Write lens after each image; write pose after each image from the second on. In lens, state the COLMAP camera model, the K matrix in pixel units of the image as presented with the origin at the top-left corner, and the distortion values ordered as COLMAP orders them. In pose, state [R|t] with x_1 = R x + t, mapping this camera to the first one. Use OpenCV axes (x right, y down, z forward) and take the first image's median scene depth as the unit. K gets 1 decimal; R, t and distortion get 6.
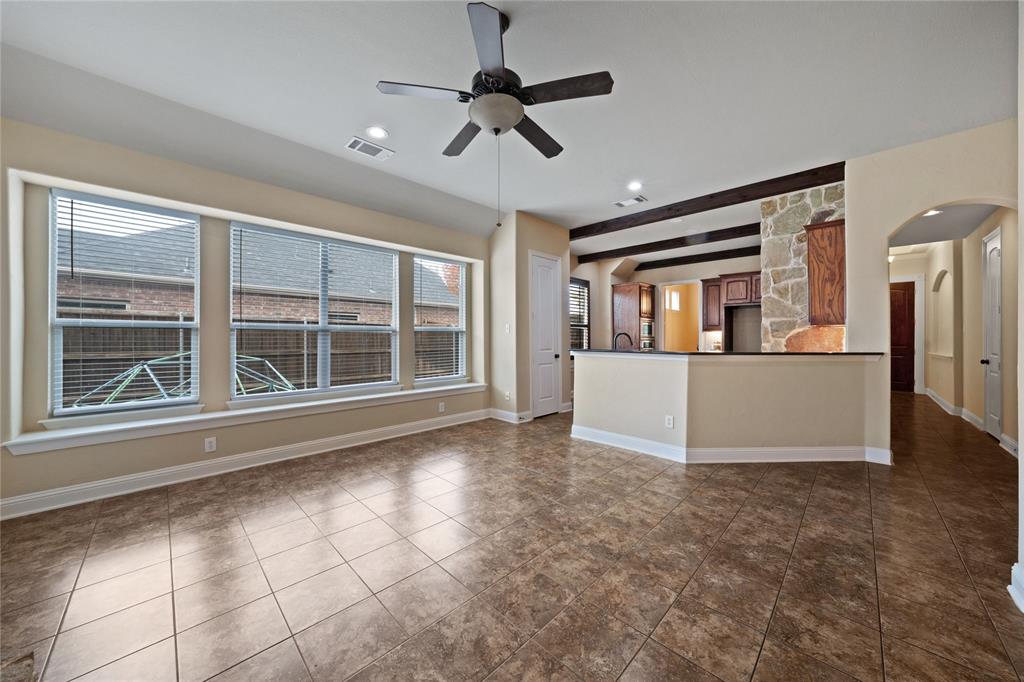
lens RADIAL K [[358.1, 0, 514.5], [0, 358.1, 325.4], [0, 0, 1]] dist [-0.018167, 0.000005]
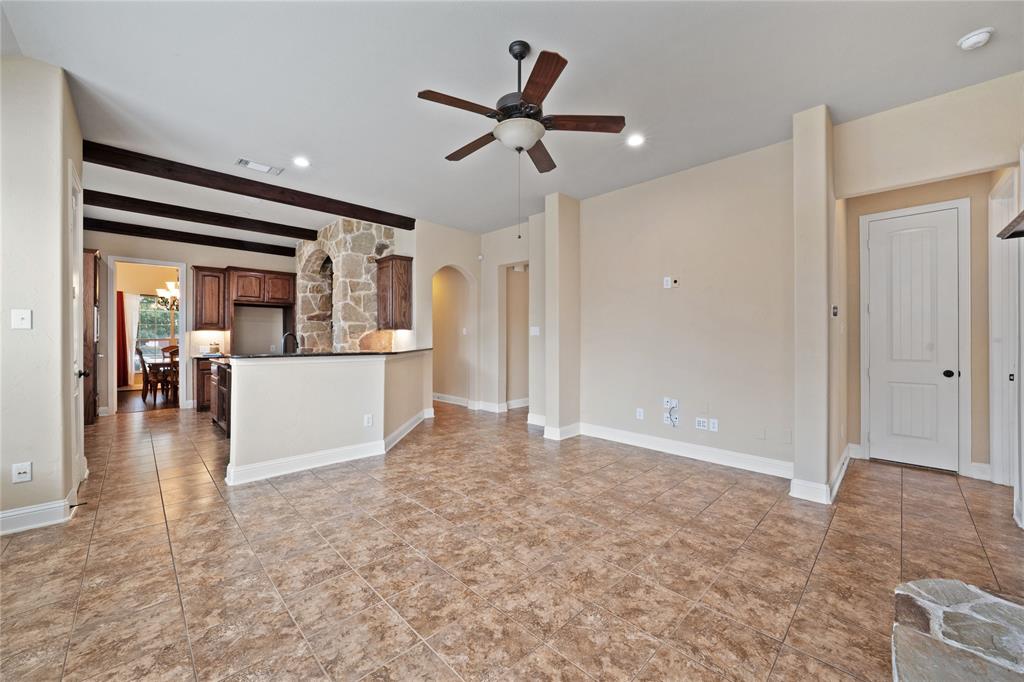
lens RADIAL K [[391.3, 0, 513.4], [0, 391.3, 323.3], [0, 0, 1]] dist [-0.024354, 0.005581]
pose [[0.014080, 0.035750, 0.999262, -0.693322], [-0.035277, 0.998756, -0.035234, 0.013275], [-0.999278, -0.034755, 0.015324, 0.564189]]
